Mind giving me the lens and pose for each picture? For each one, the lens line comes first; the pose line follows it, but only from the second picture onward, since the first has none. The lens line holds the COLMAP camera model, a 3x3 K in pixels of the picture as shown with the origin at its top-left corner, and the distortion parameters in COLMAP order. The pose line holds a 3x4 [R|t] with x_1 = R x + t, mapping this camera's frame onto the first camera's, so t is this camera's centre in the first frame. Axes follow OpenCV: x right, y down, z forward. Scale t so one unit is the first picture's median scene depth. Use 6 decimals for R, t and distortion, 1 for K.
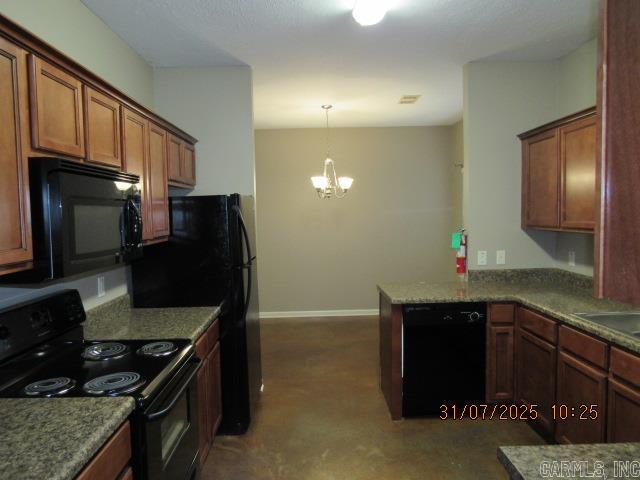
lens RADIAL K [[527.1, 0, 320.0], [0, 527.1, 240.0], [0, 0, 1]] dist [0.000307, 0.001409]
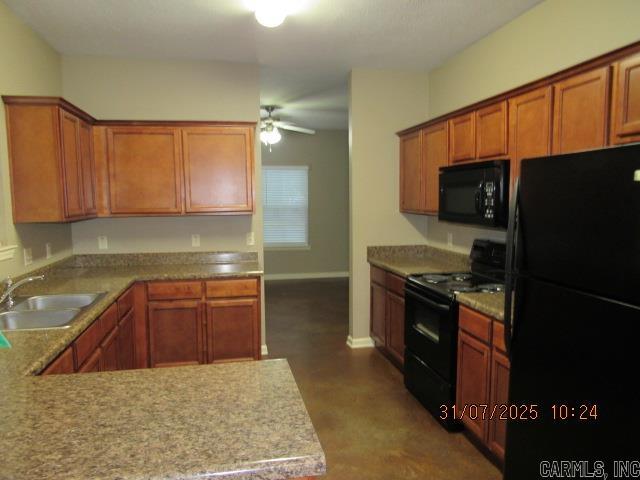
lens RADIAL K [[527.1, 0, 320.0], [0, 527.1, 240.0], [0, 0, 1]] dist [0.000307, 0.001409]
pose [[0.985040, -0.000830, 0.172321, 0.005617], [-0.003936, 0.999619, 0.027316, 0.007851], [-0.172278, -0.027586, 0.984662, -0.120823]]
